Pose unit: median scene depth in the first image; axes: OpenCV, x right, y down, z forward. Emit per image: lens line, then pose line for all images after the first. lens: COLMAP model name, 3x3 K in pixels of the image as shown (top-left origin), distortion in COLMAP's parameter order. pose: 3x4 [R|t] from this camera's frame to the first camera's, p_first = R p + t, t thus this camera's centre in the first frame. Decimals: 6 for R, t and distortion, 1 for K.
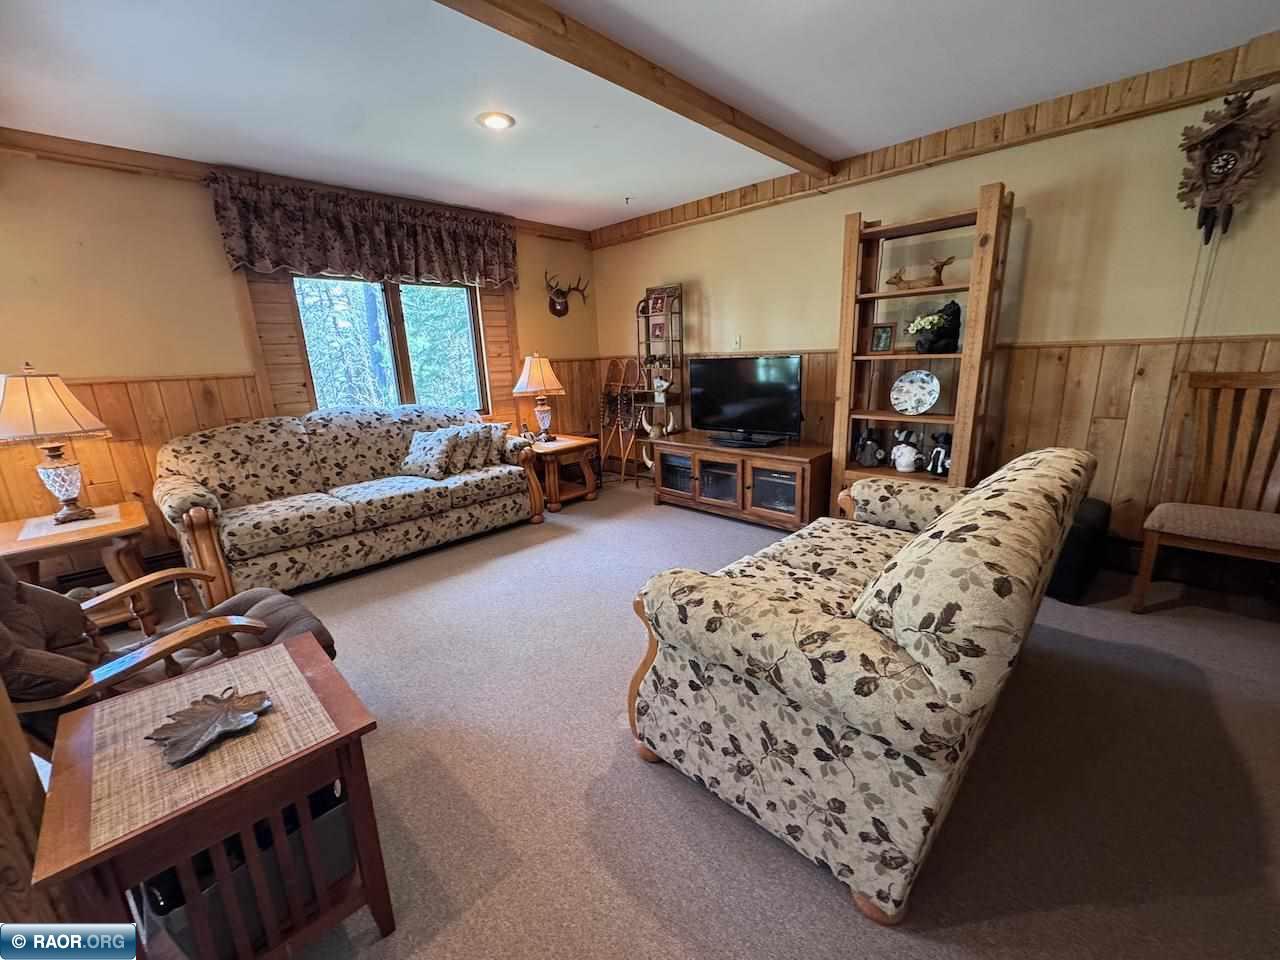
lens RADIAL K [[509.6, 0, 635.4], [0, 509.6, 478.8], [0, 0, 1]] dist [-0.002880, 0.000148]
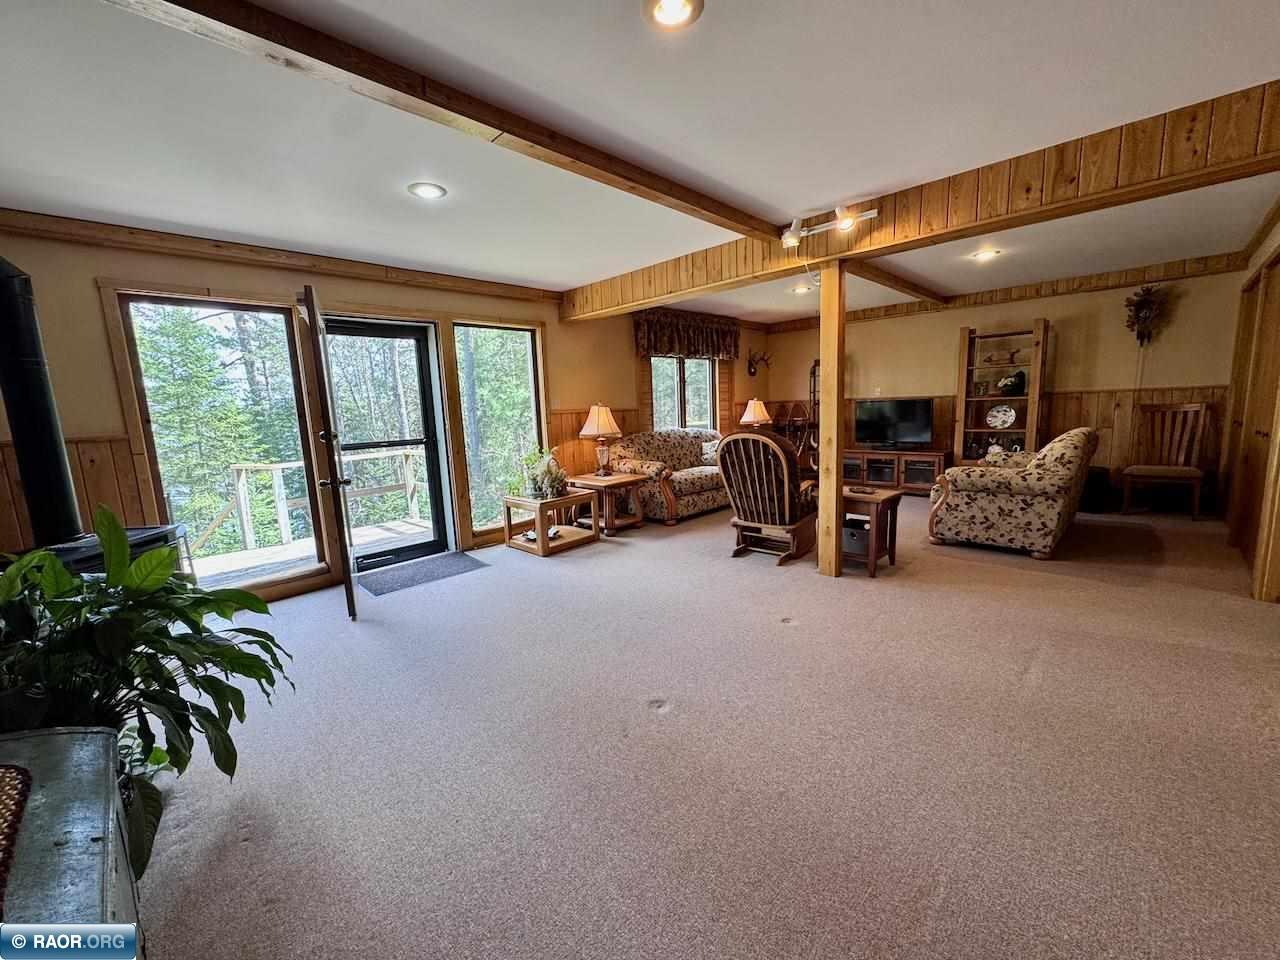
lens RADIAL K [[508.9, 0, 640.0], [0, 508.9, 480.0], [0, 0, 1]] dist [-0.000806, -0.000394]
pose [[0.999978, 0.000385, -0.006605, -0.871816], [-0.001011, 0.995475, -0.095020, 0.272742], [0.006539, 0.095025, 0.995453, -0.971366]]
